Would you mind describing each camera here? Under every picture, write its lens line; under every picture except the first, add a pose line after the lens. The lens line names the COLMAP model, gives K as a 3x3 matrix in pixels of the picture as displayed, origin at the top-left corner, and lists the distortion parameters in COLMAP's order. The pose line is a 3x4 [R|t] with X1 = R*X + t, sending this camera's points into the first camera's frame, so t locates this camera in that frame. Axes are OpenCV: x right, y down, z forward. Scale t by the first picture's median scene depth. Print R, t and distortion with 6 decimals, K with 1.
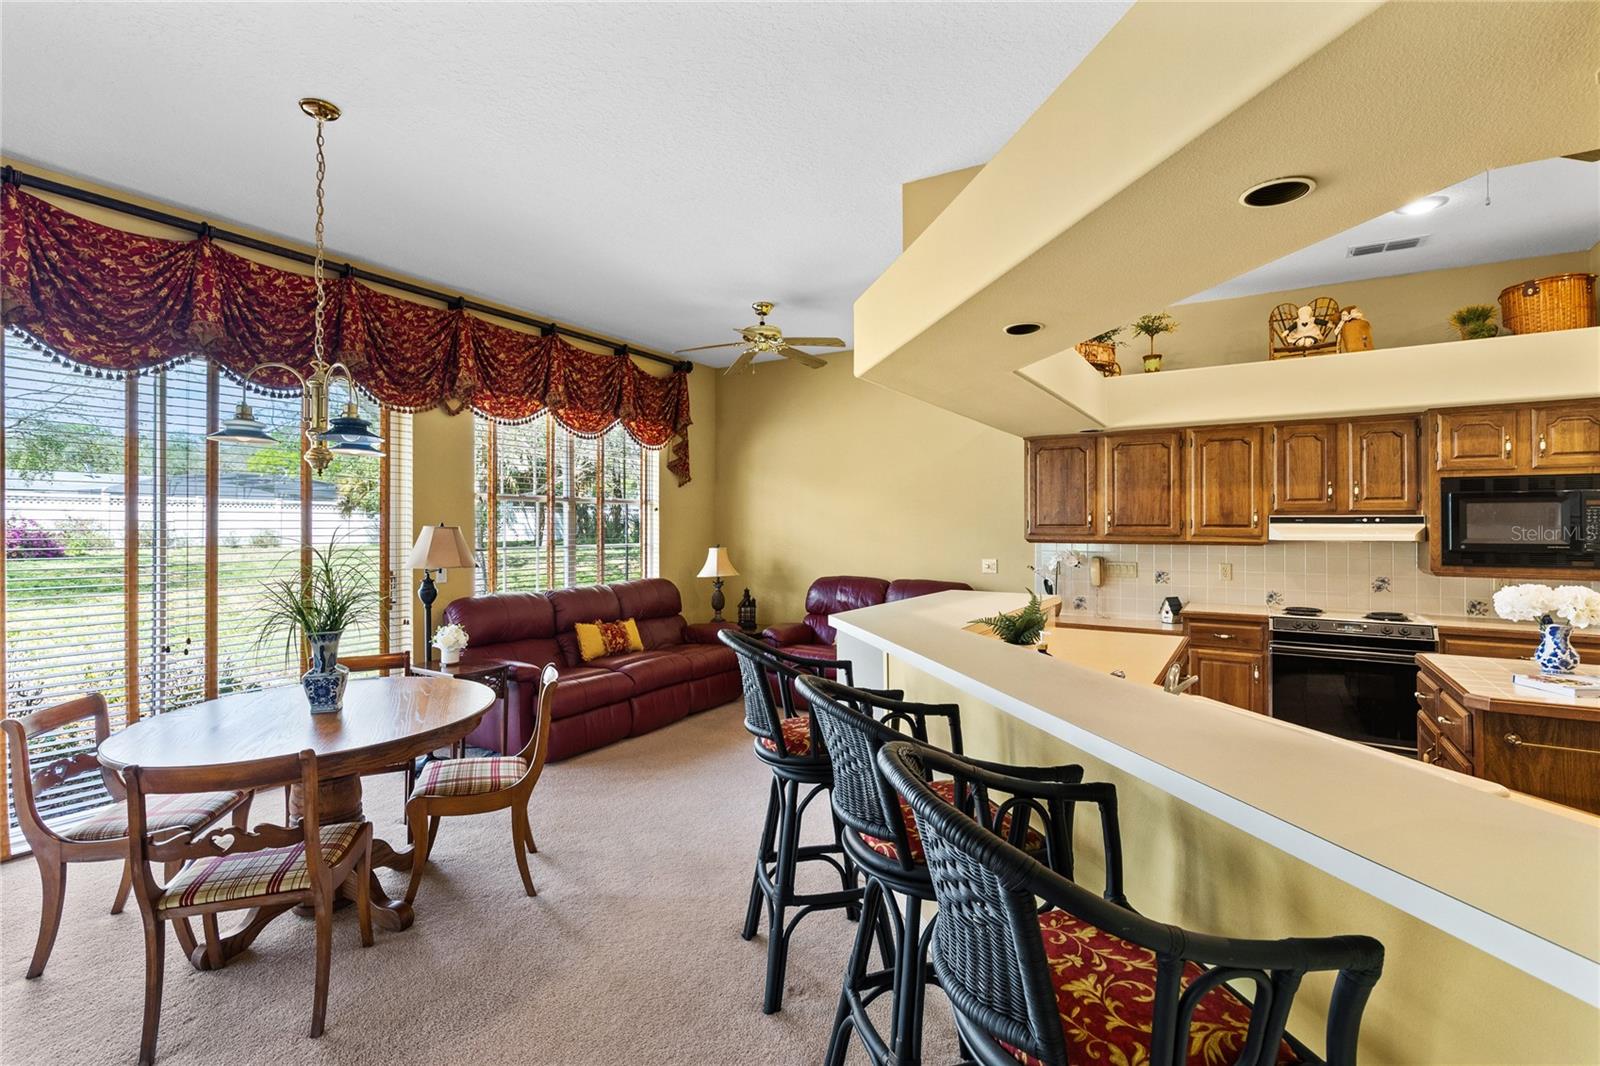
lens RADIAL K [[727.1, 0, 792.1], [0, 727.1, 522.9], [0, 0, 1]] dist [0.012010, -0.001370]
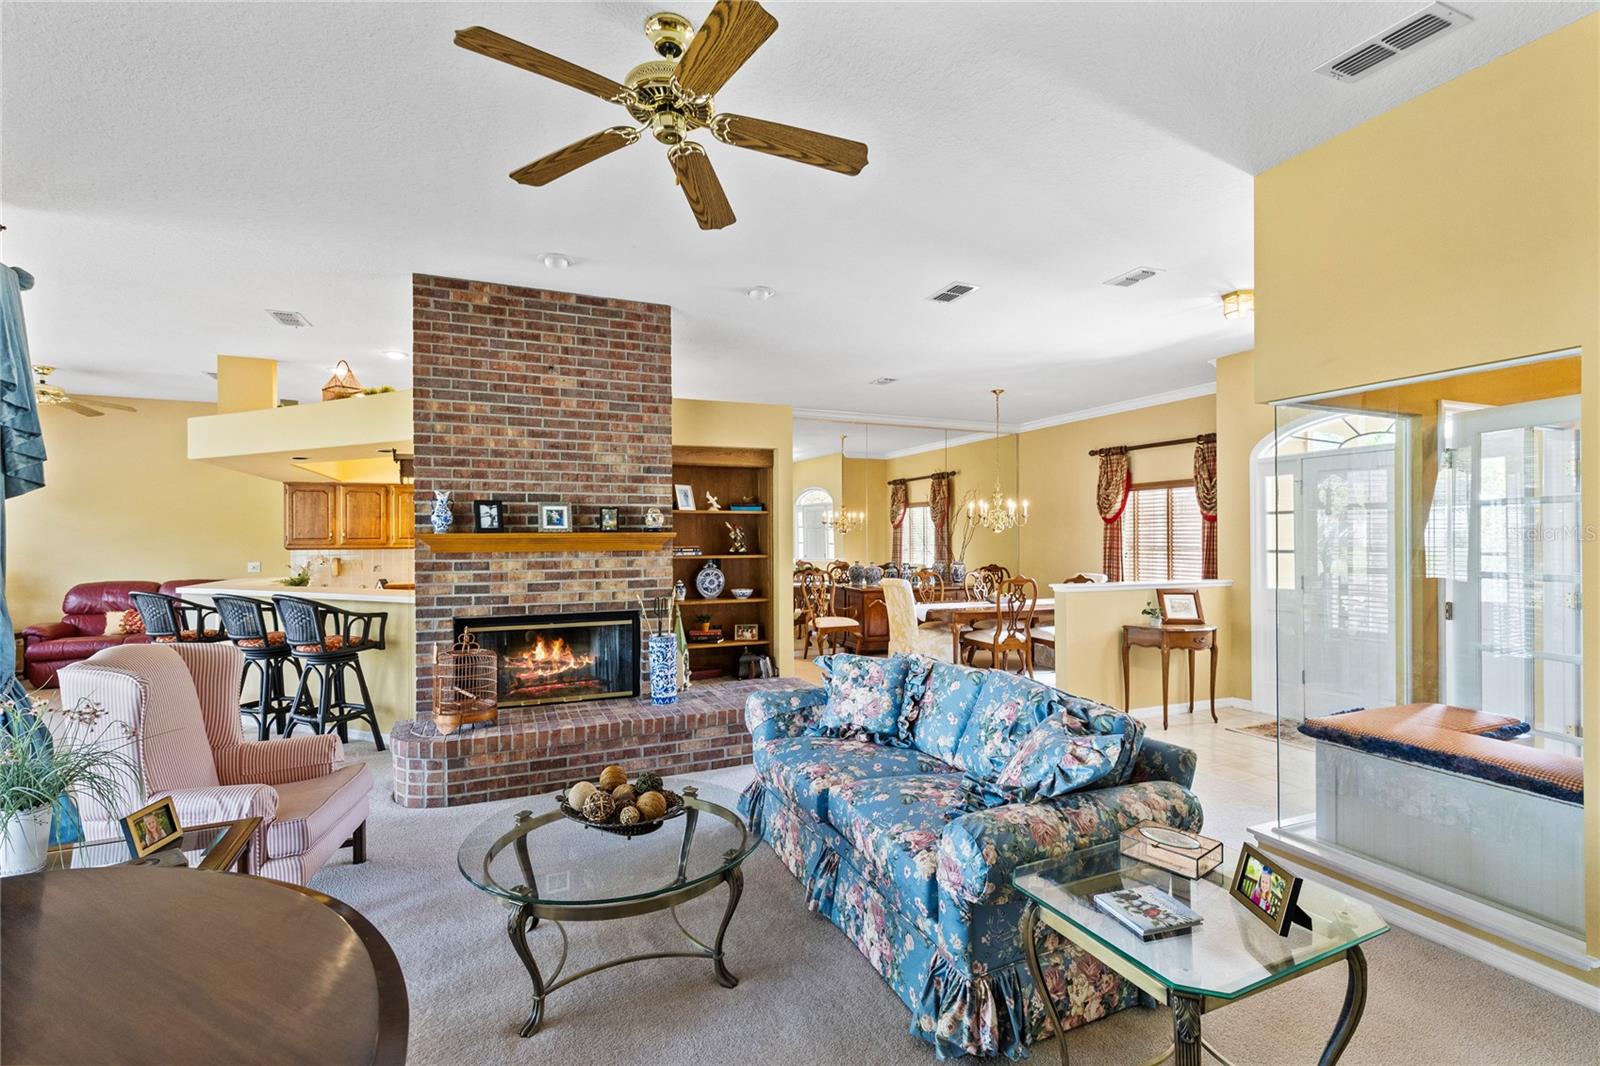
lens RADIAL K [[727.1, 0, 807.3], [0, 727.1, 534.8], [0, 0, 1]] dist [0.012010, -0.001370]
pose [[0.570527, -0.001214, 0.821278, -0.309785], [0.001633, 0.999999, 0.000343, -0.004124], [-0.821277, 0.001146, 0.570528, -0.768153]]
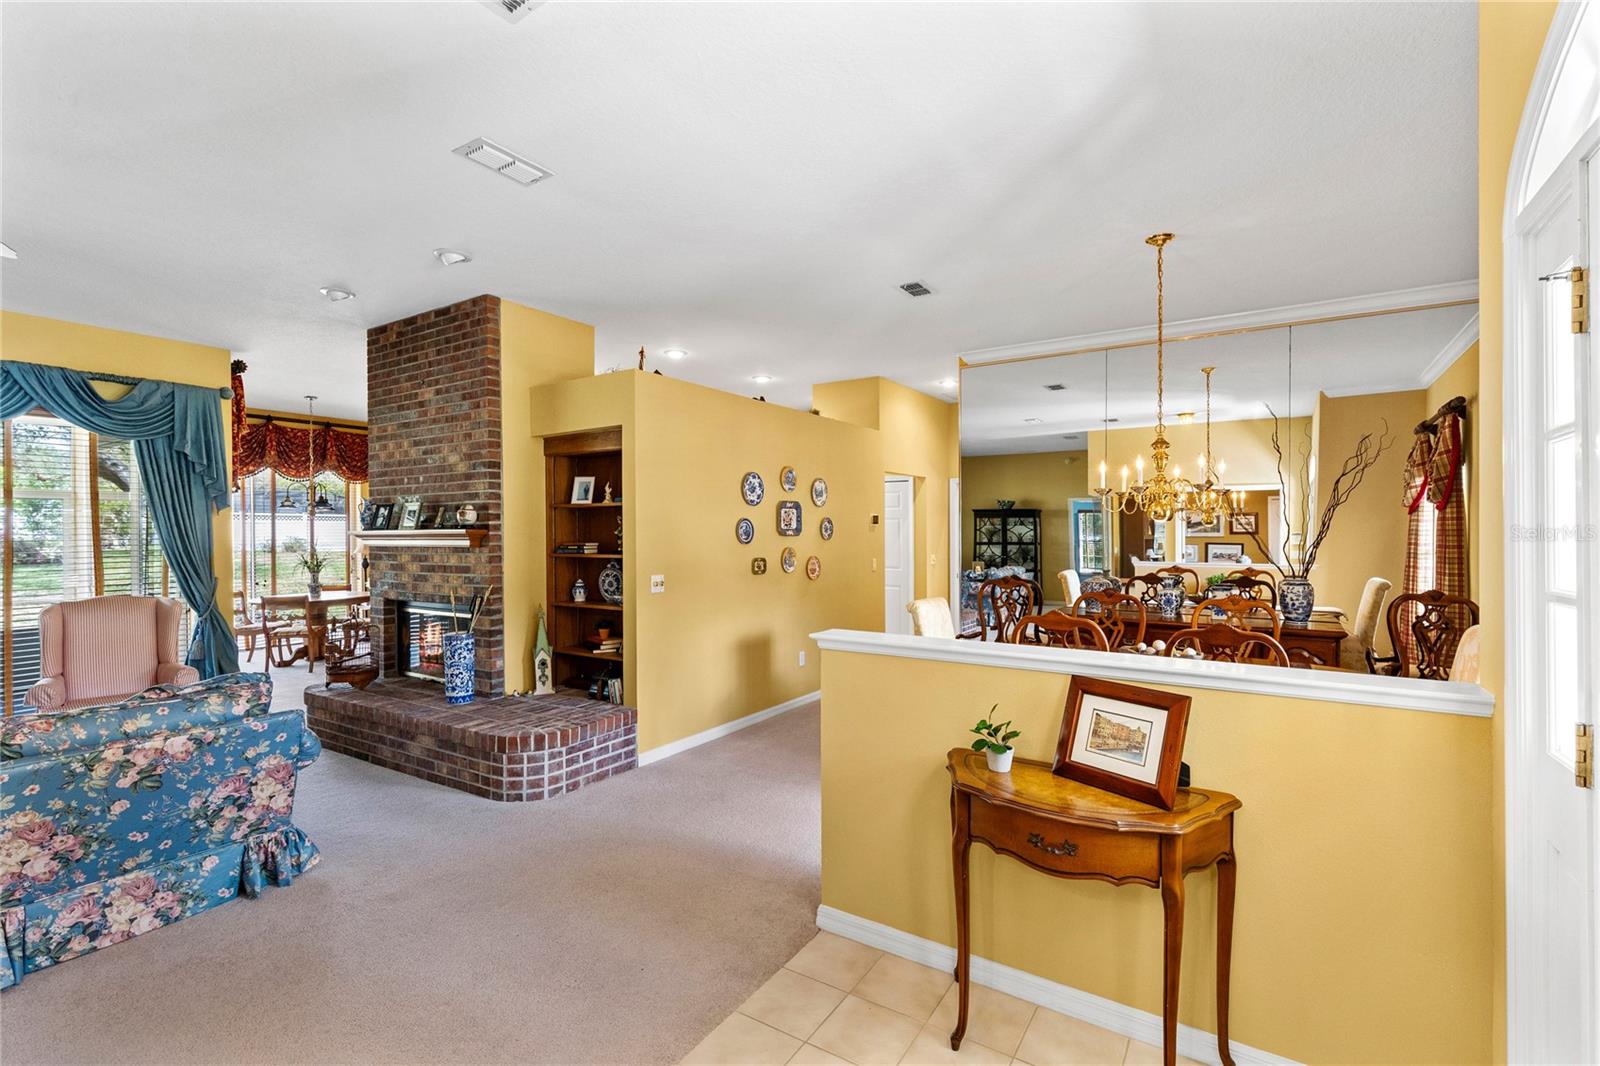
lens RADIAL K [[727.1, 0, 789.0], [0, 727.1, 533.7], [0, 0, 1]] dist [0.012010, -0.001370]
pose [[0.999644, -0.005548, -0.026104, 0.693934], [0.005673, 0.999973, 0.004727, -0.003504], [0.026077, -0.004874, 0.999648, -0.973829]]
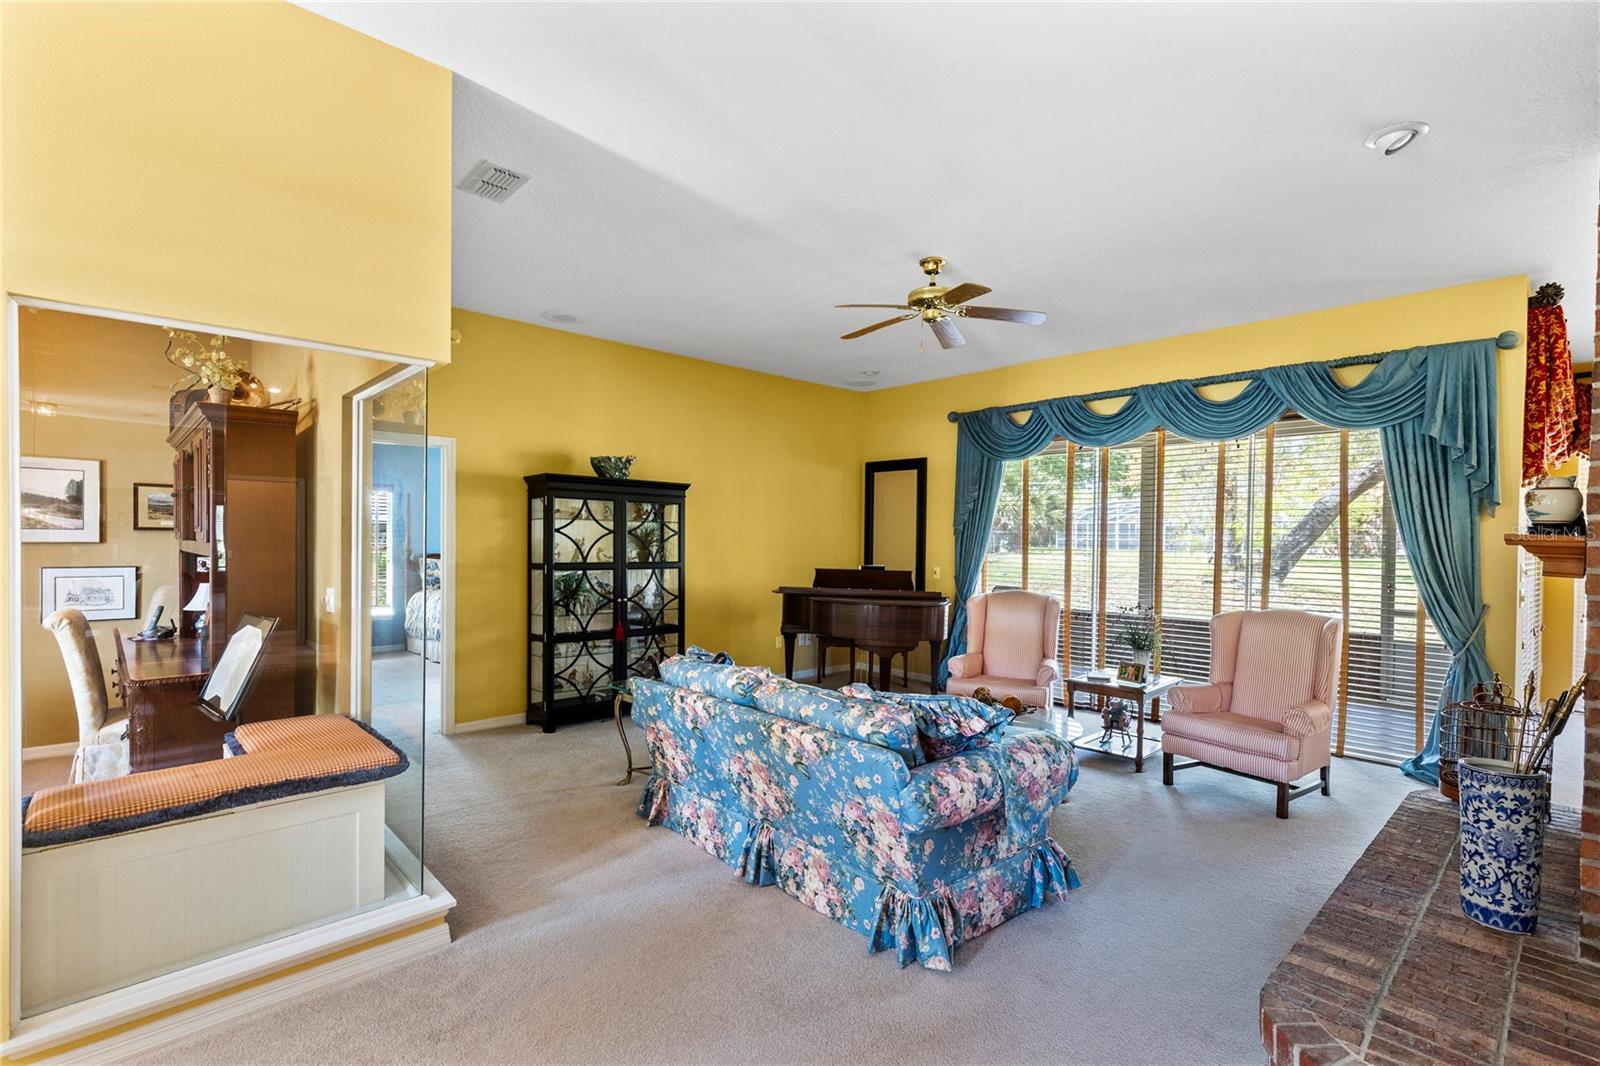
lens RADIAL K [[727.1, 0, 803.1], [0, 727.1, 545.0], [0, 0, 1]] dist [0.012010, -0.001370]
pose [[-0.244267, 0.008756, -0.969668, 0.744454], [-0.012070, 0.999854, 0.012069, -0.001473], [0.969633, 0.014652, -0.244126, -0.414351]]
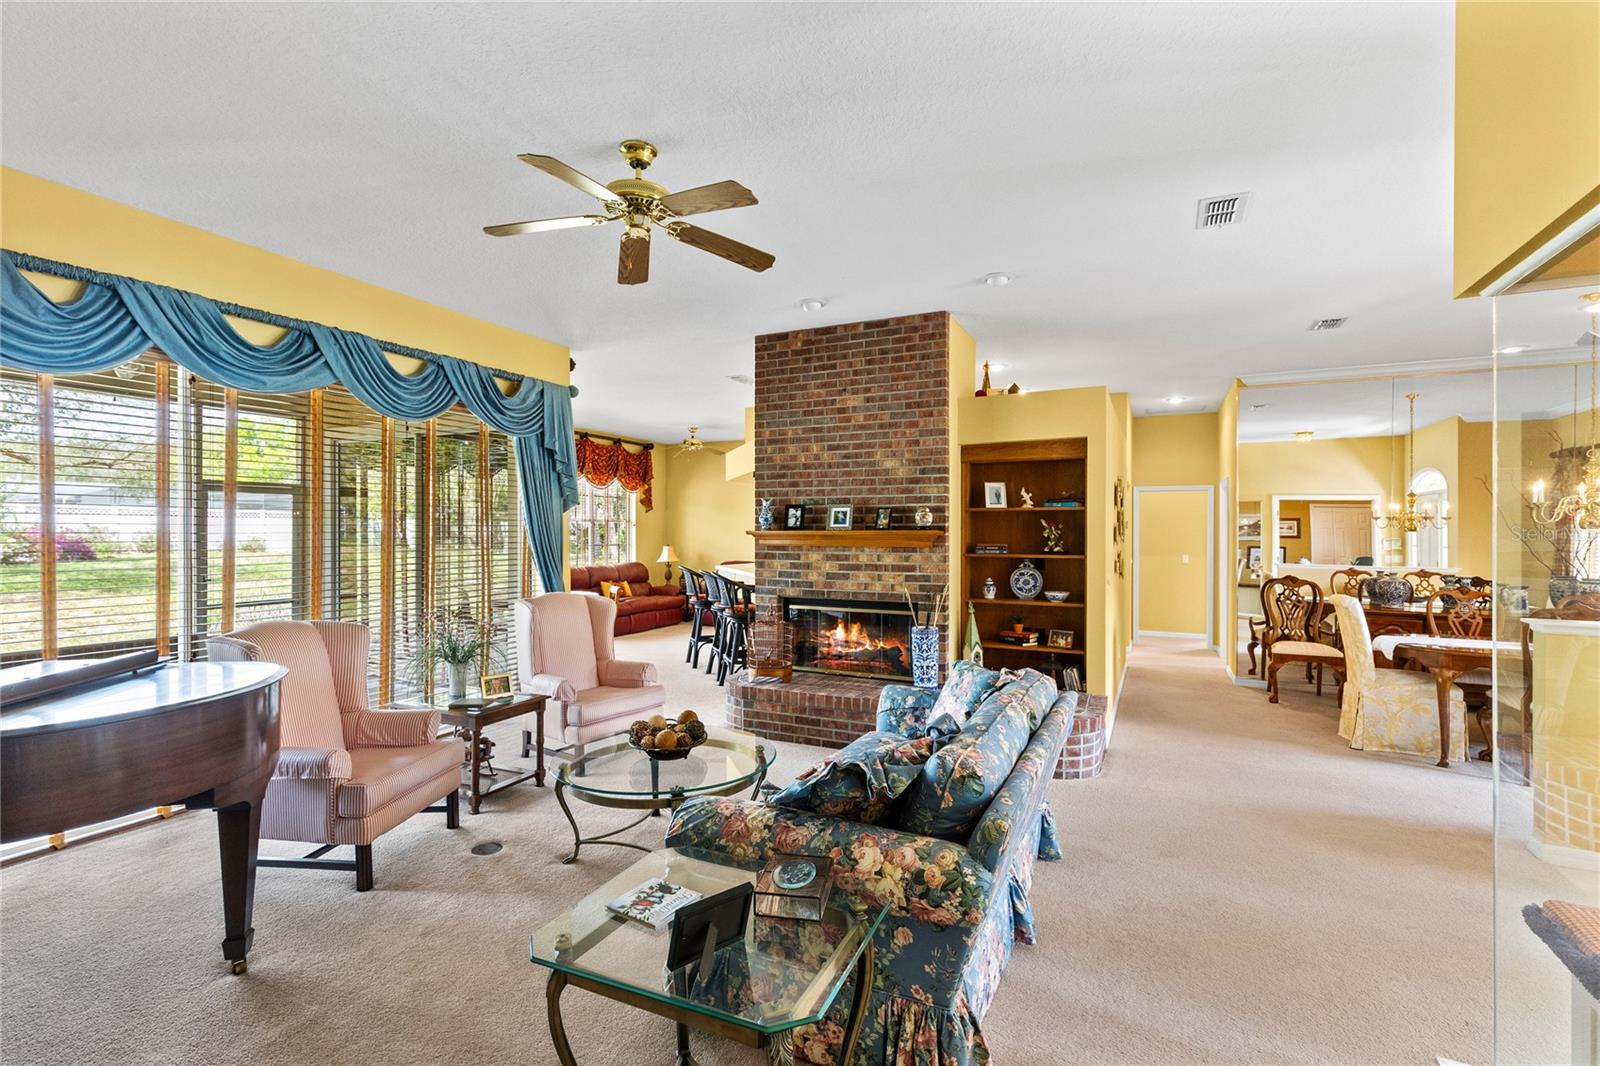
lens RADIAL K [[727.1, 0, 791.7], [0, 727.1, 535.1], [0, 0, 1]] dist [0.012010, -0.001370]
pose [[0.995684, 0.002863, 0.092761, 0.045009], [-0.003309, 0.999984, 0.004647, -0.004577], [-0.092746, -0.004934, 0.995678, -1.019036]]
